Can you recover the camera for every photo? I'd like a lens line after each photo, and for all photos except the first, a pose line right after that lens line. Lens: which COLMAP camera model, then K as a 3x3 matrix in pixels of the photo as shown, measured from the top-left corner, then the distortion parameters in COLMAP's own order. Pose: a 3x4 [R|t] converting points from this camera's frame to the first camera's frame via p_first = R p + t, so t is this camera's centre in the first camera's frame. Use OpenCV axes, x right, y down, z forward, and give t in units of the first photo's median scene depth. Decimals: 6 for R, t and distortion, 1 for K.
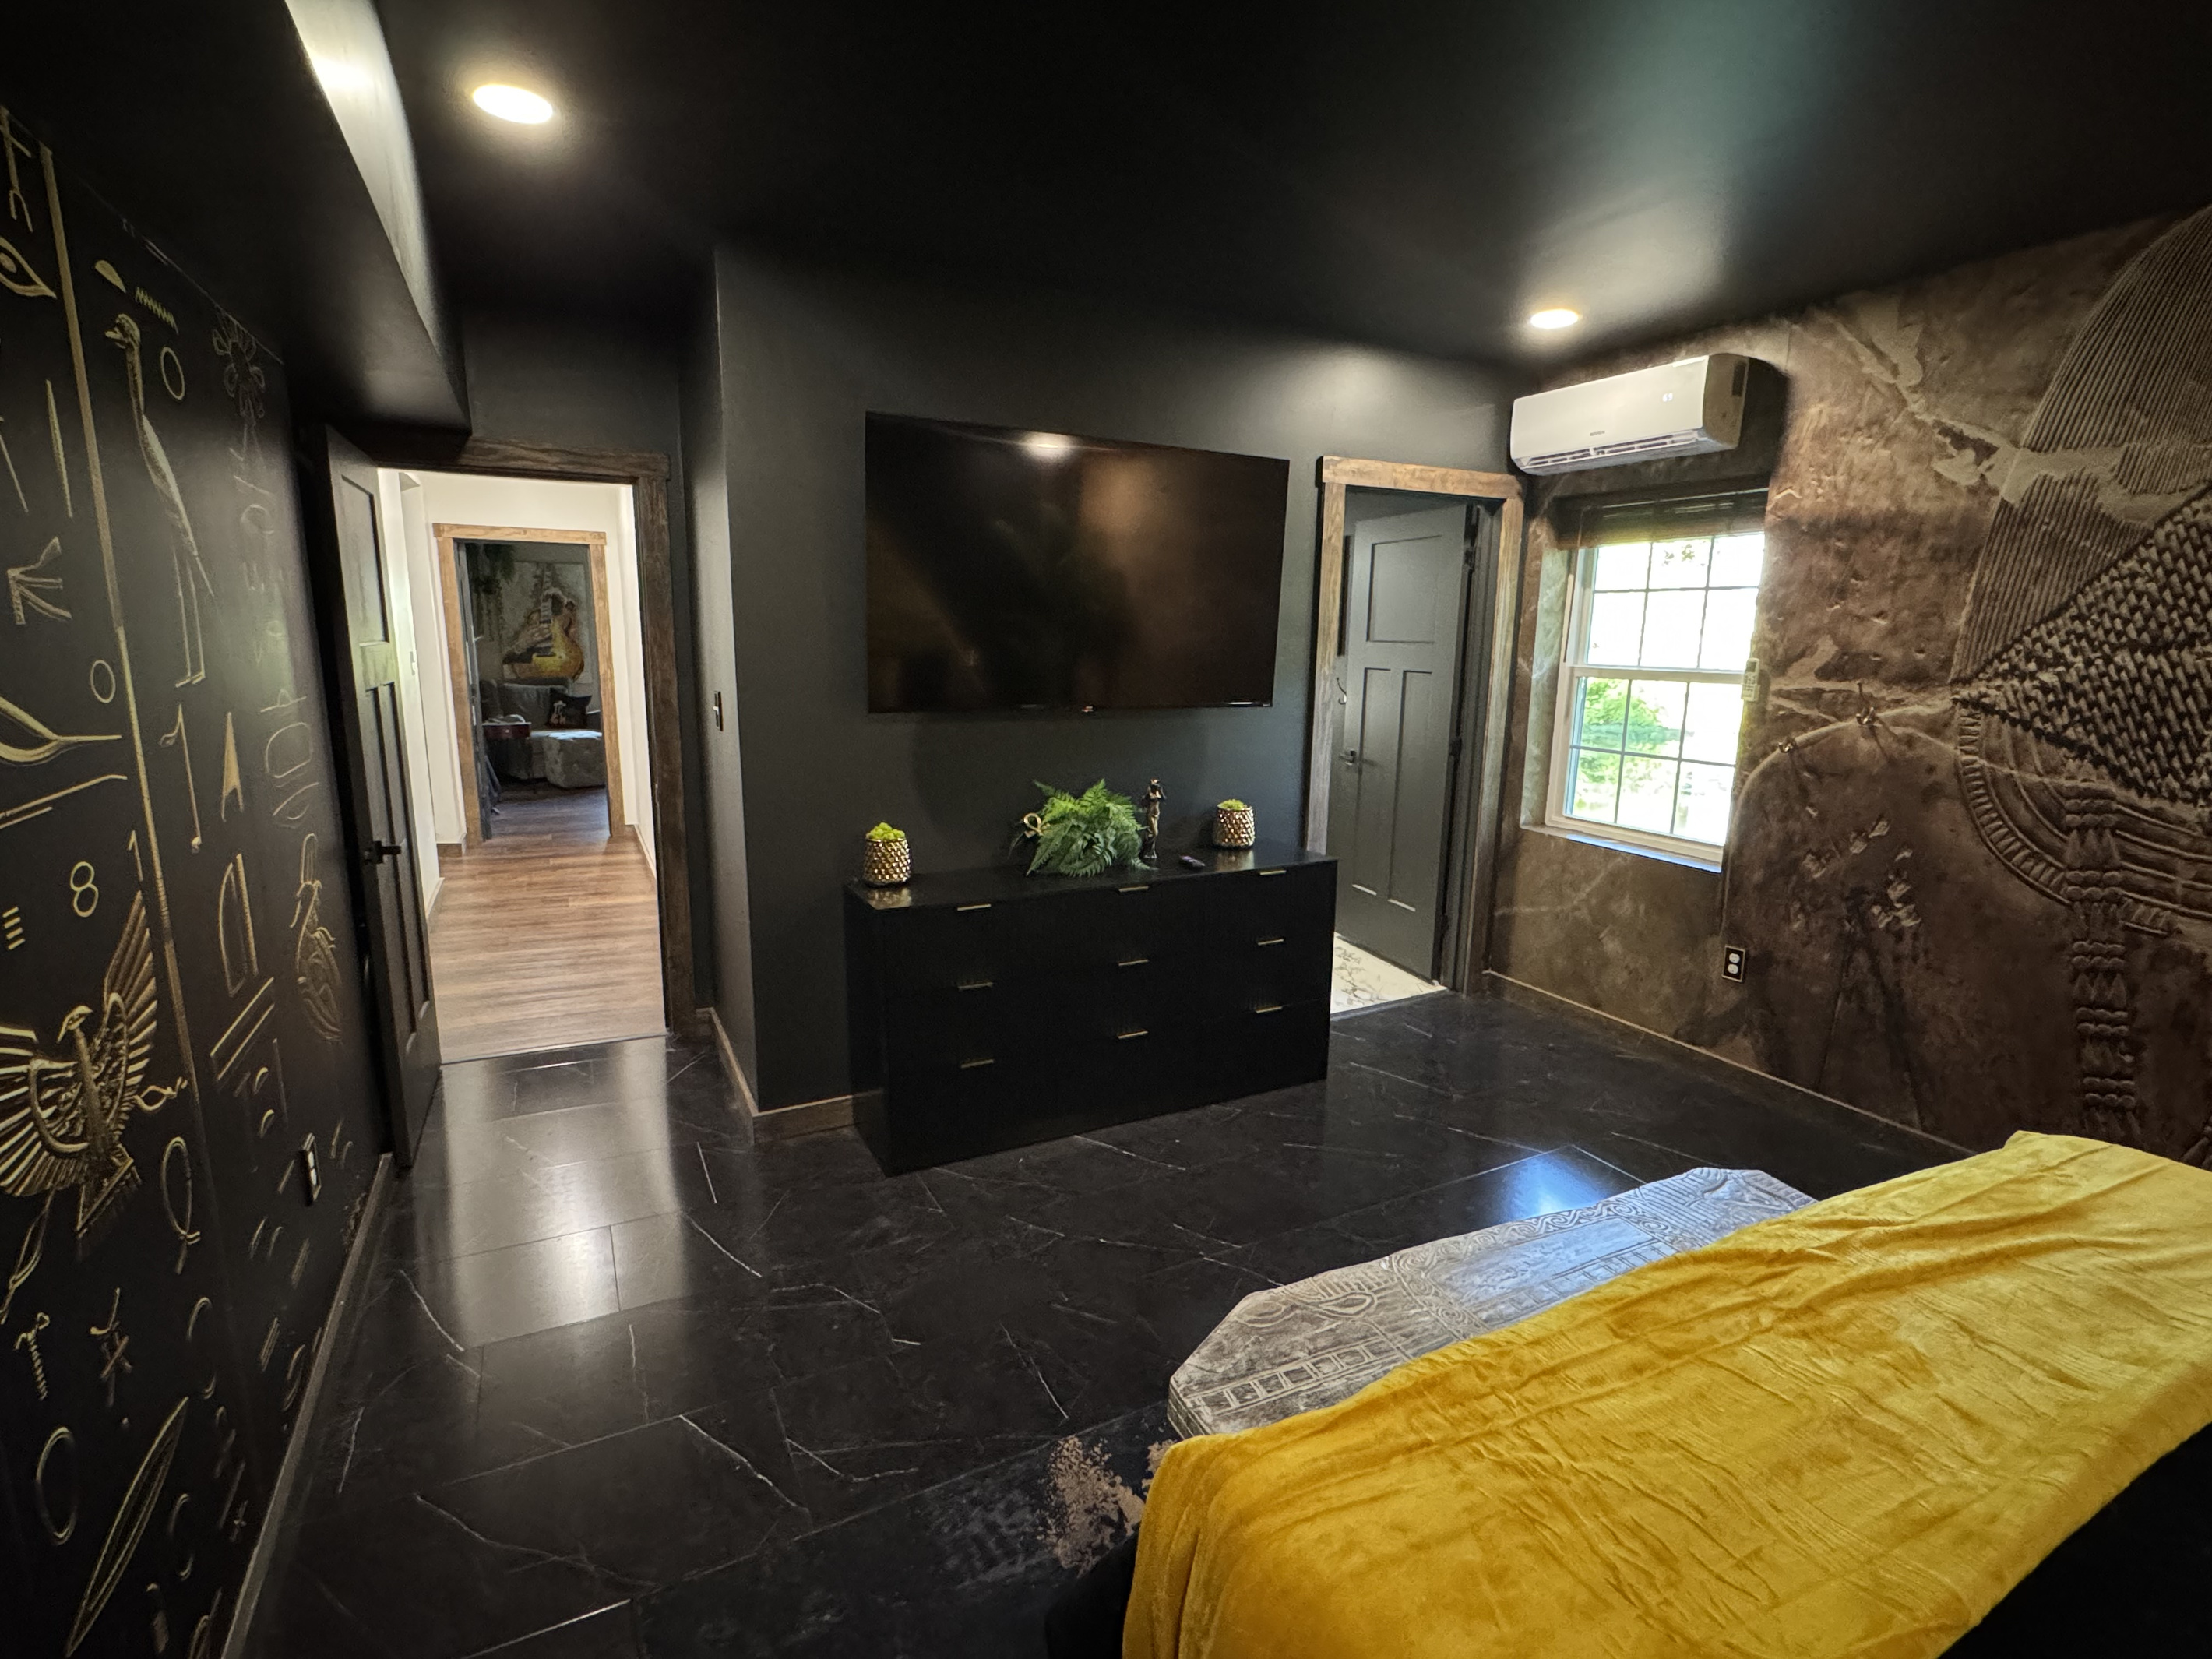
lens RADIAL K [[1062.9, 0, 1106.0], [0, 1062.9, 829.5], [0, 0, 1]] dist [-0.003506, 0.000601]
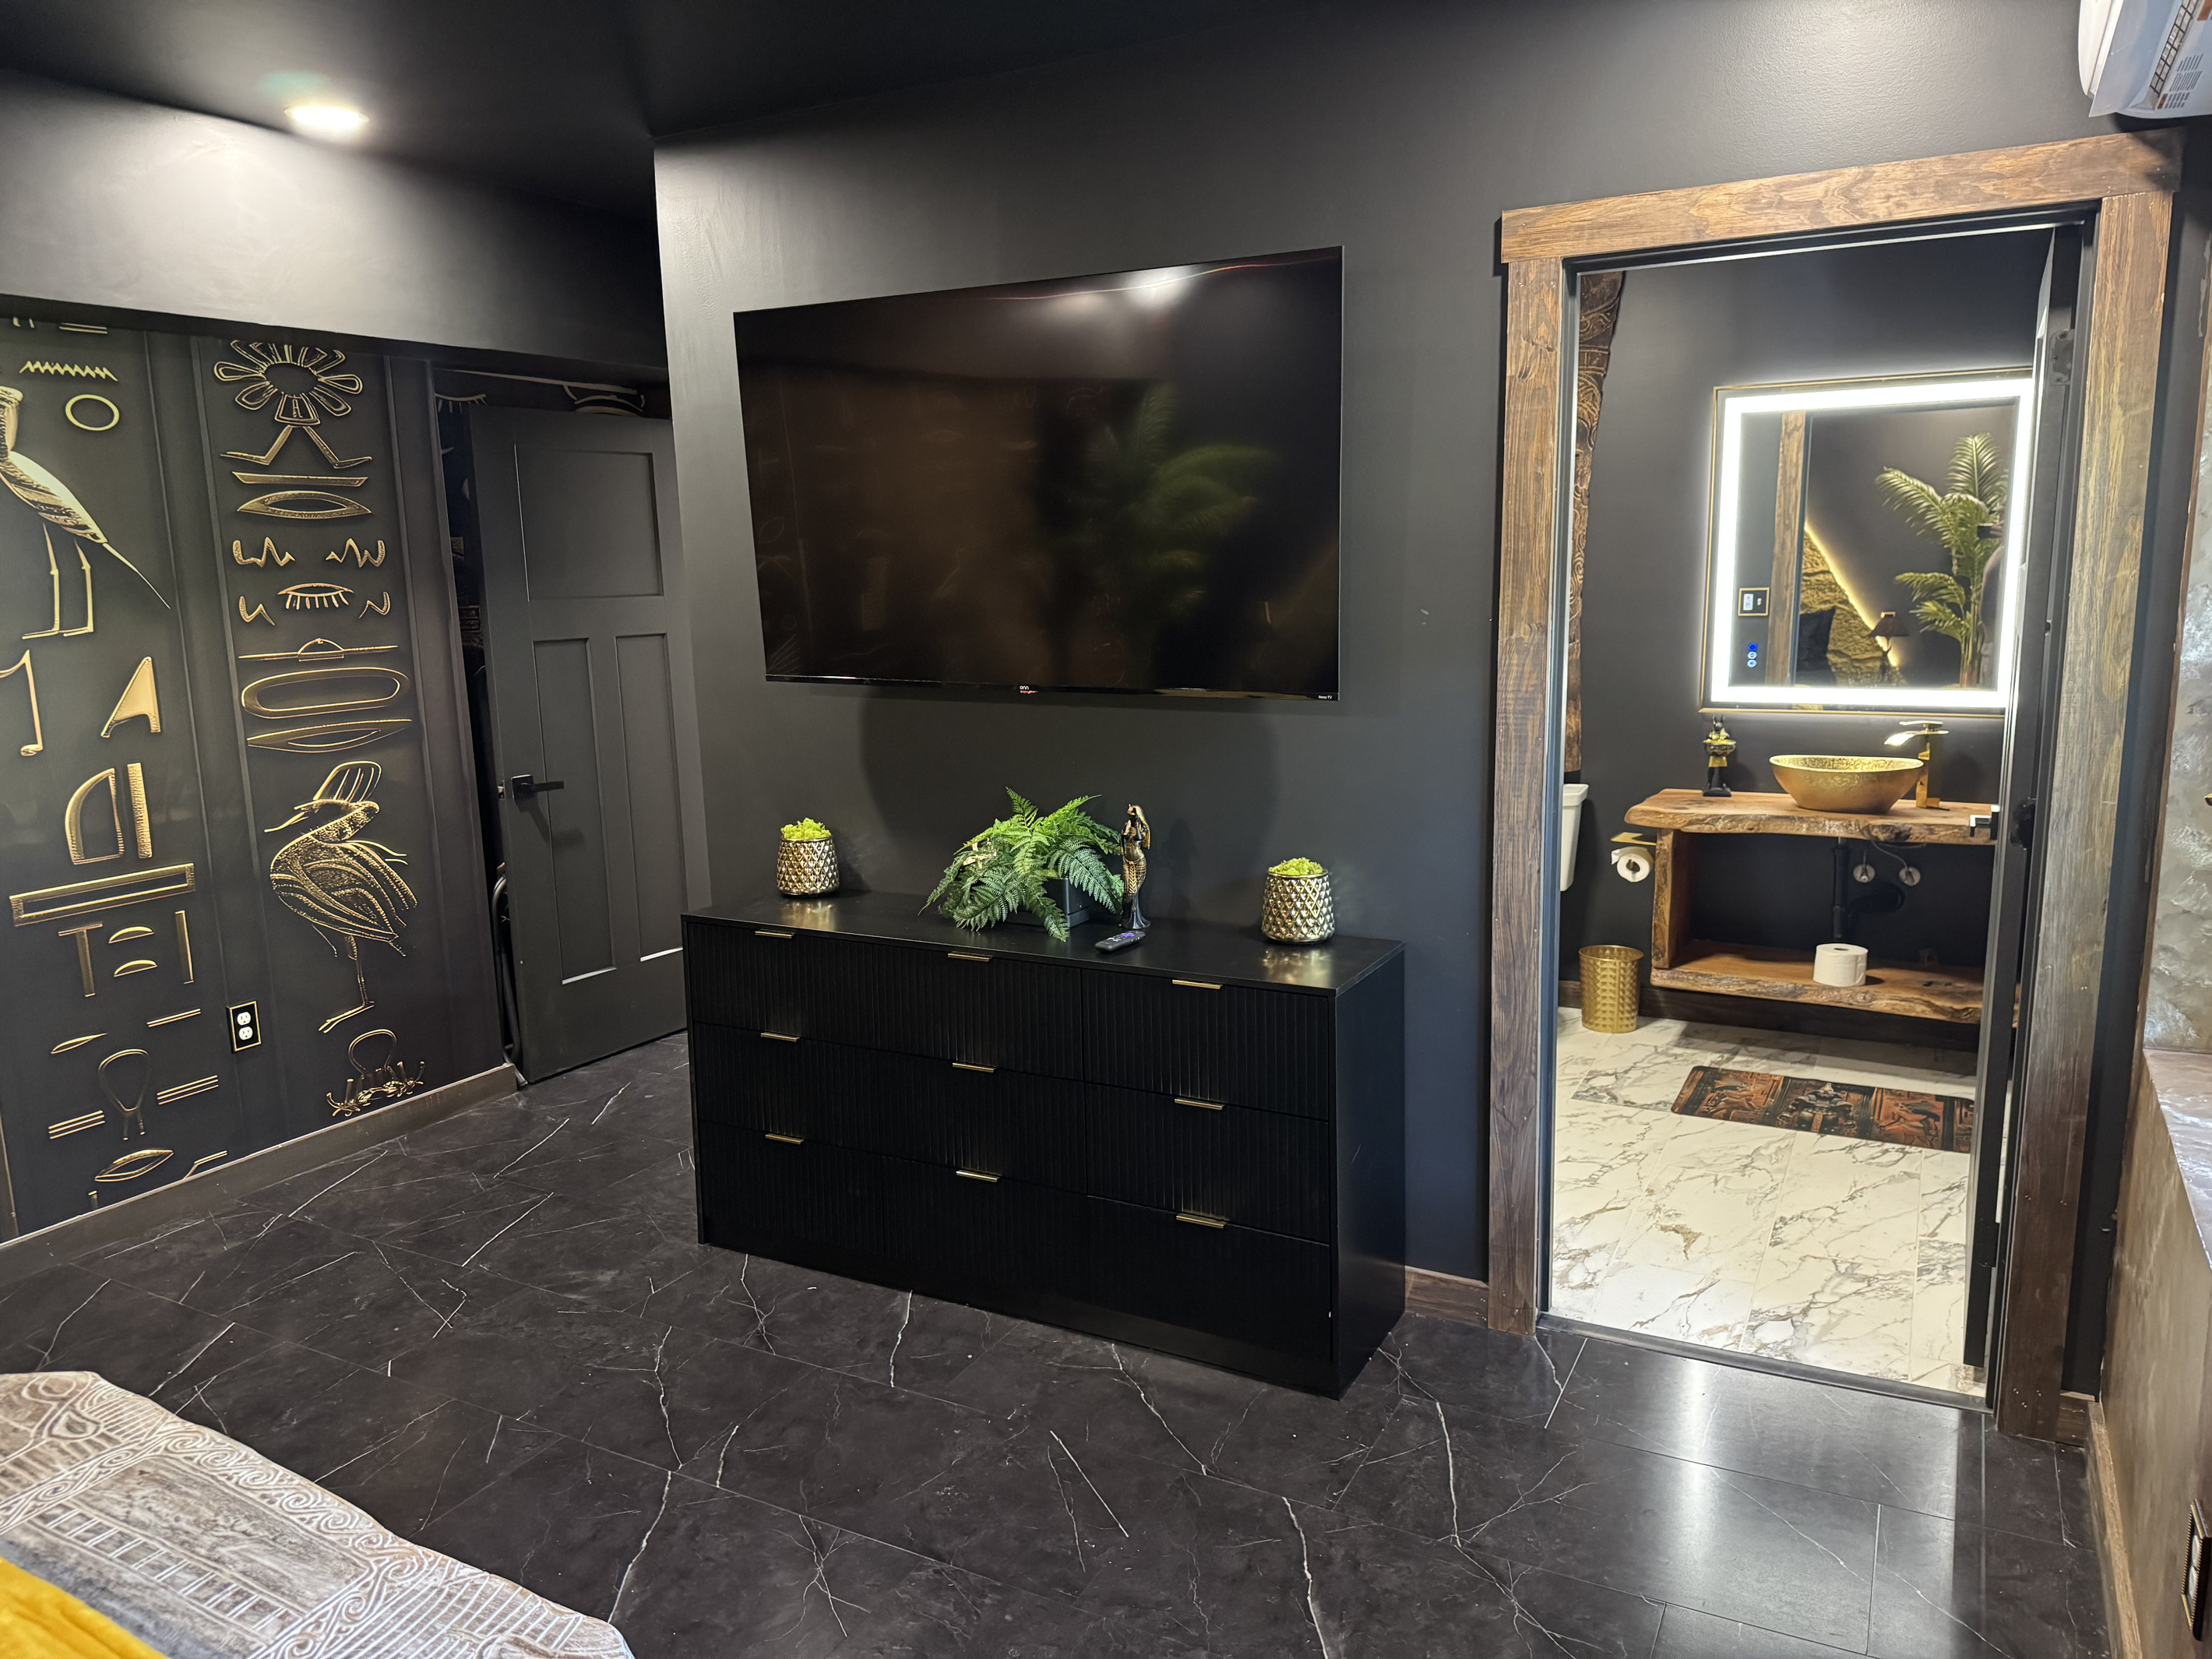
lens RADIAL K [[1563.4, 0, 1107.4], [0, 1563.4, 826.2], [0, 0, 1]] dist [0.051132, -0.060700]
pose [[0.564961, 0.115390, -0.817009, 0.848969], [-0.122438, 0.990935, 0.055289, -0.089418], [0.815983, 0.068797, 0.573968, 0.488739]]
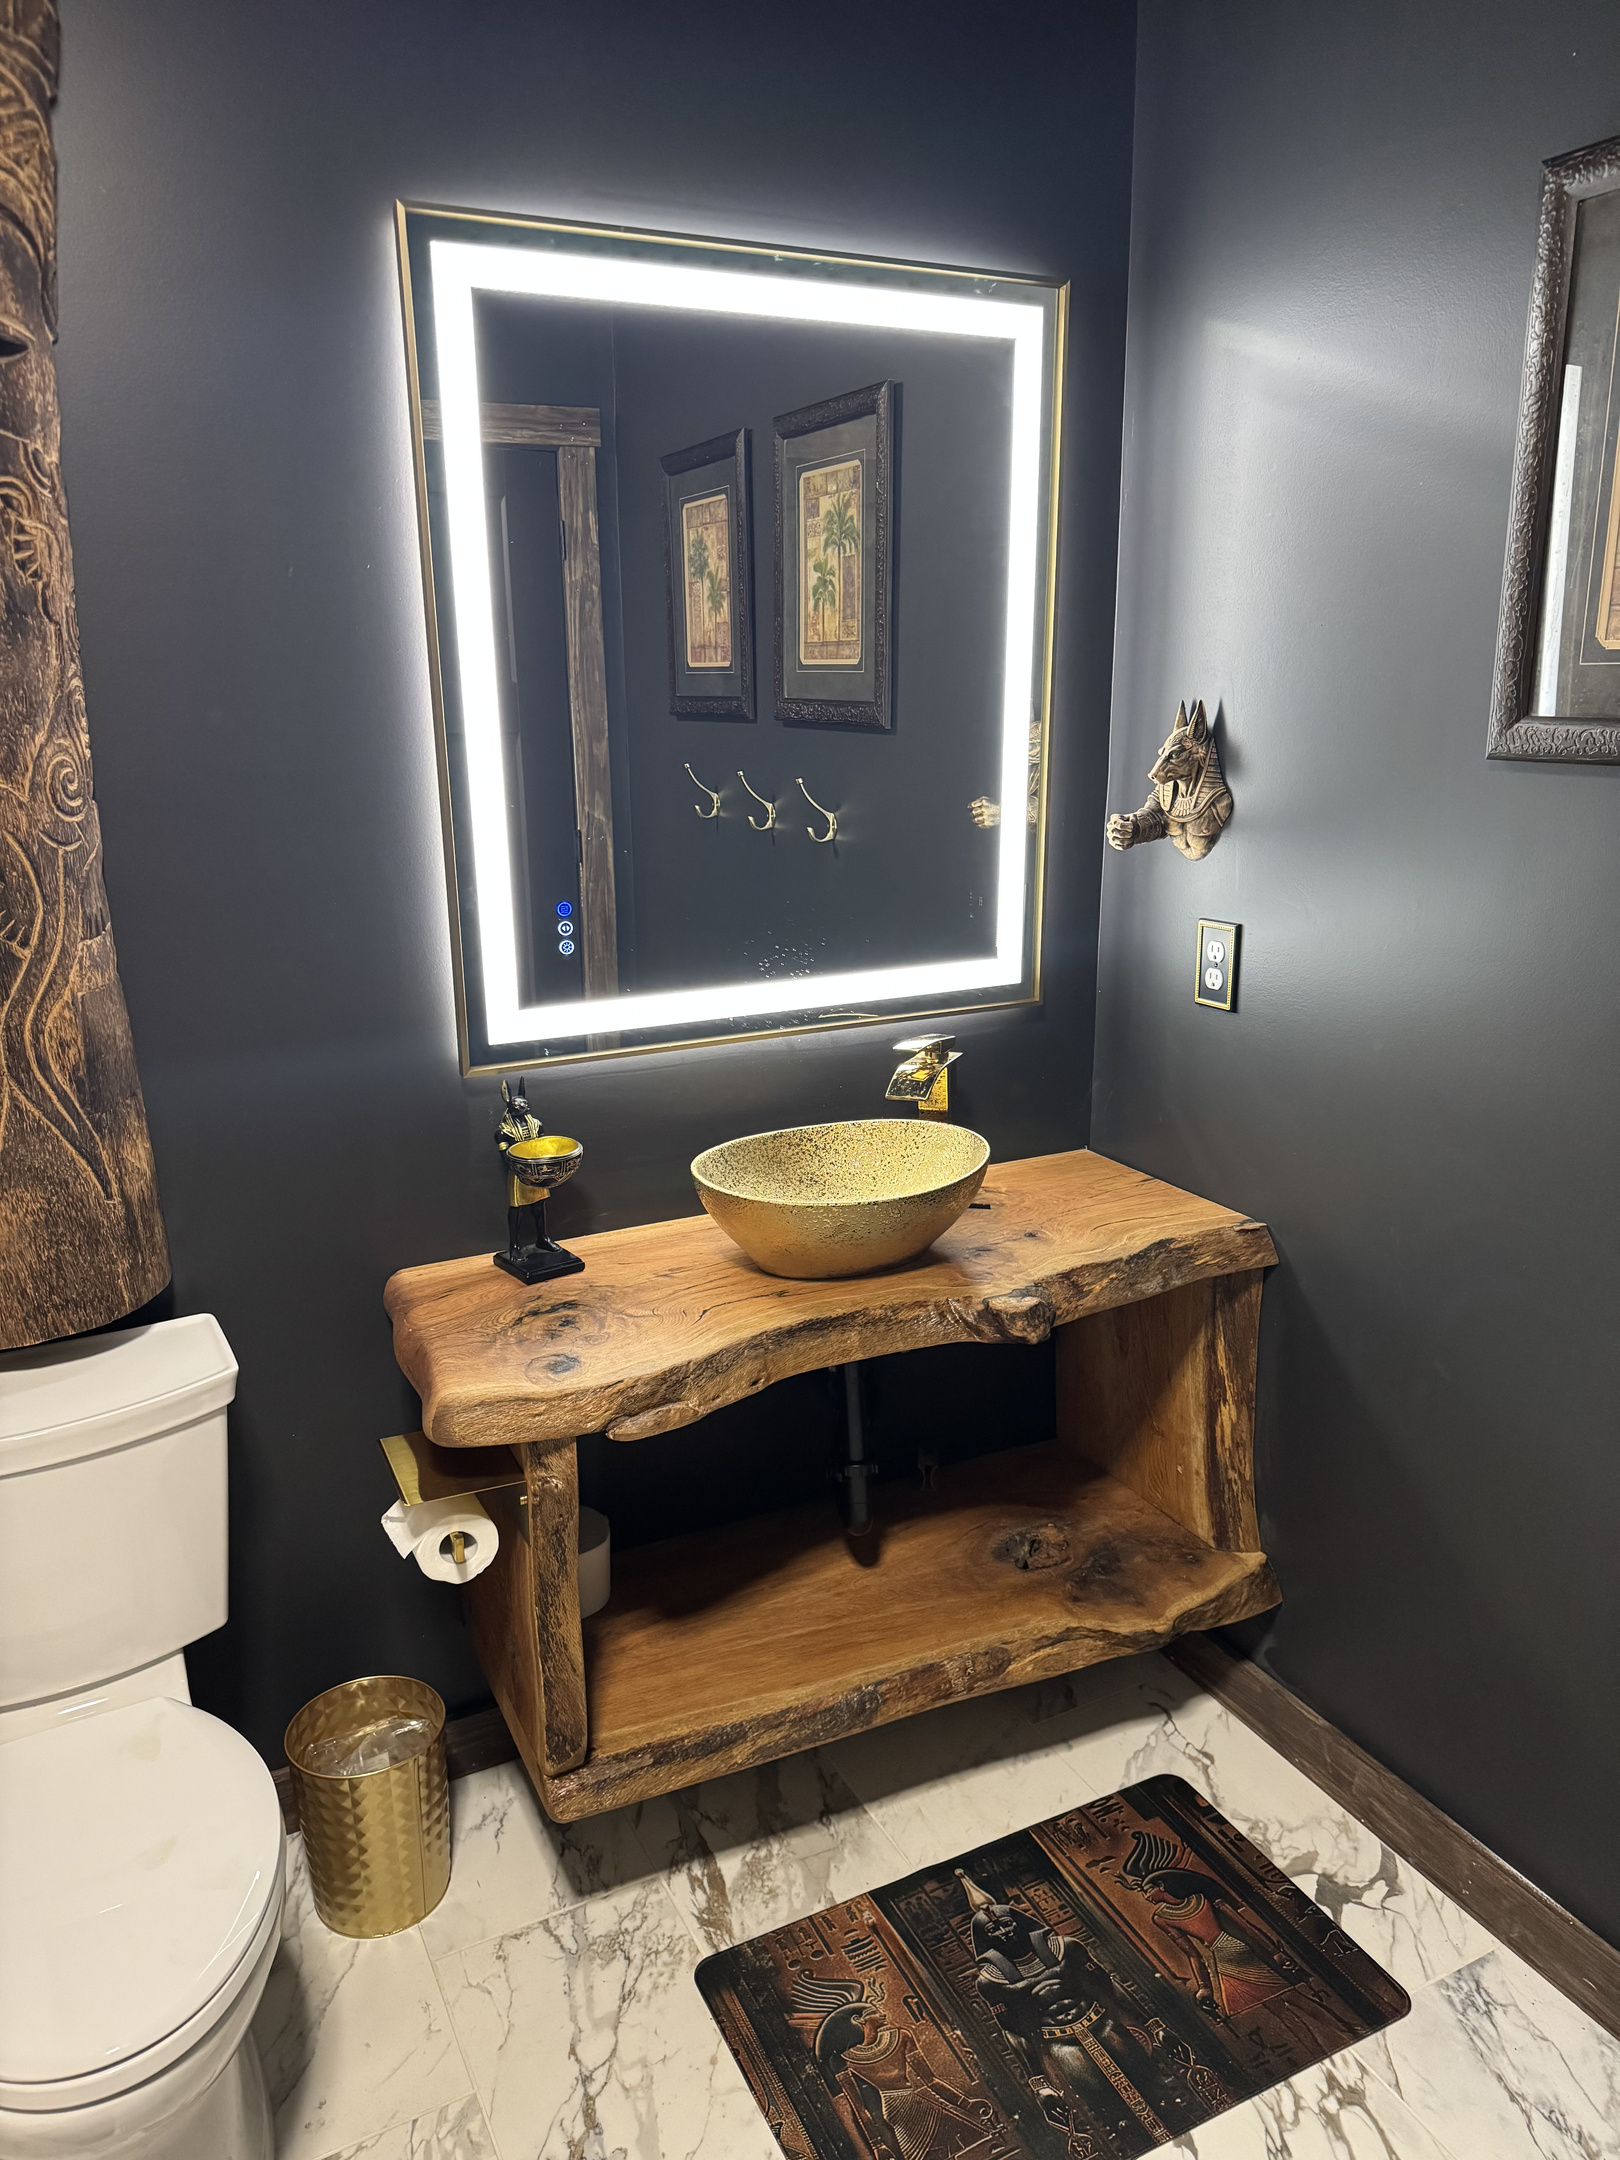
lens RADIAL K [[1526.7, 0, 810.0], [0, 1526.7, 1080.0], [0, 0, 1]] dist [0.051132, -0.060700]
pose [[0.999589, -0.023845, -0.015896, 0.398951], [0.024940, 0.997042, 0.072701, -0.166178], [0.014115, -0.073067, 0.997227, 0.912171]]
